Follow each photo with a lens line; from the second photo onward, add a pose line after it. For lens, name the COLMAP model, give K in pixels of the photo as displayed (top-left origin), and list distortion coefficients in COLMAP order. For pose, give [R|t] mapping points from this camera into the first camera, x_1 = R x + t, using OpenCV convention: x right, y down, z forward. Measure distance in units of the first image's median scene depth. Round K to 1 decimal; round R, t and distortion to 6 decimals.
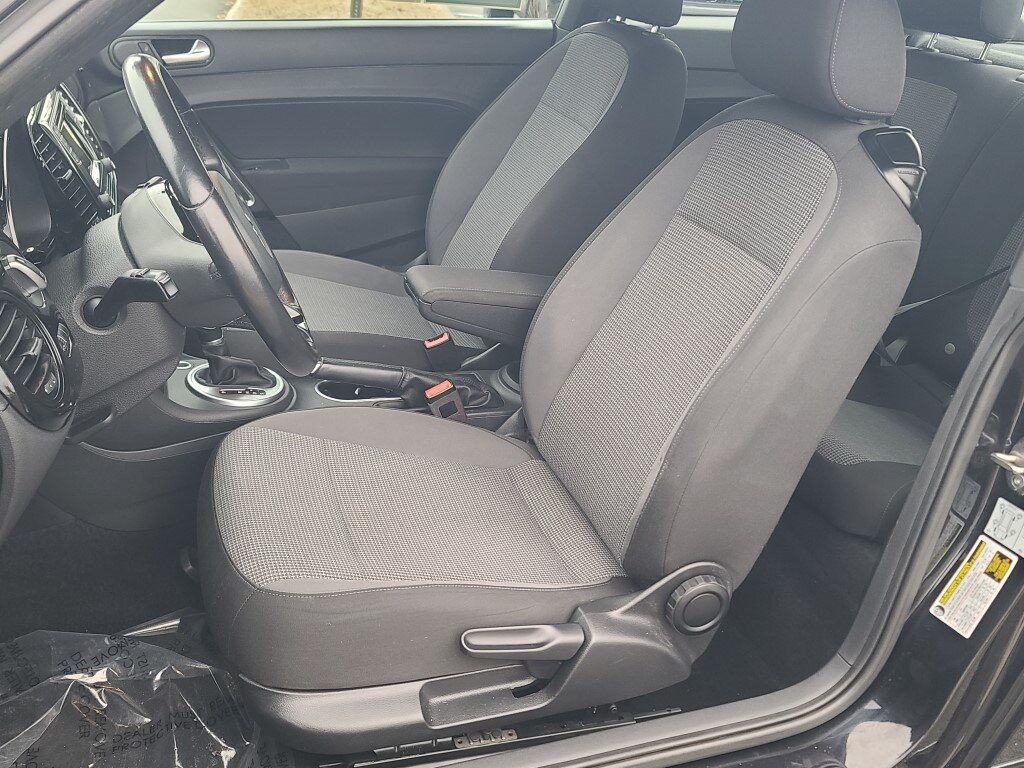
lens RADIAL K [[906.0, 0, 511.5], [0, 906.0, 405.5], [0, 0, 1]] dist [0.009372, -0.005366]
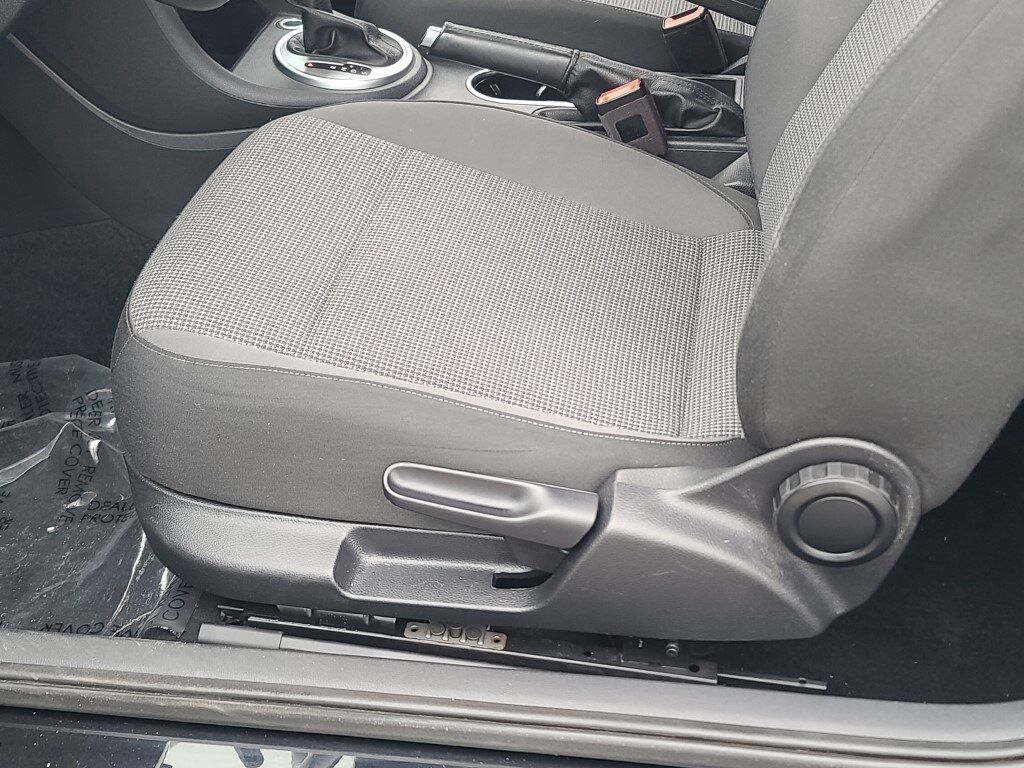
lens RADIAL K [[1264.4, 0, 511.5], [0, 1264.4, 452.2], [0, 0, 1]] dist [0.035115, -0.044443]
pose [[0.886701, 0.209839, -0.411981, 0.328499], [-0.114790, 0.963089, 0.243479, 0.020158], [0.447866, -0.168602, 0.878060, 0.243773]]
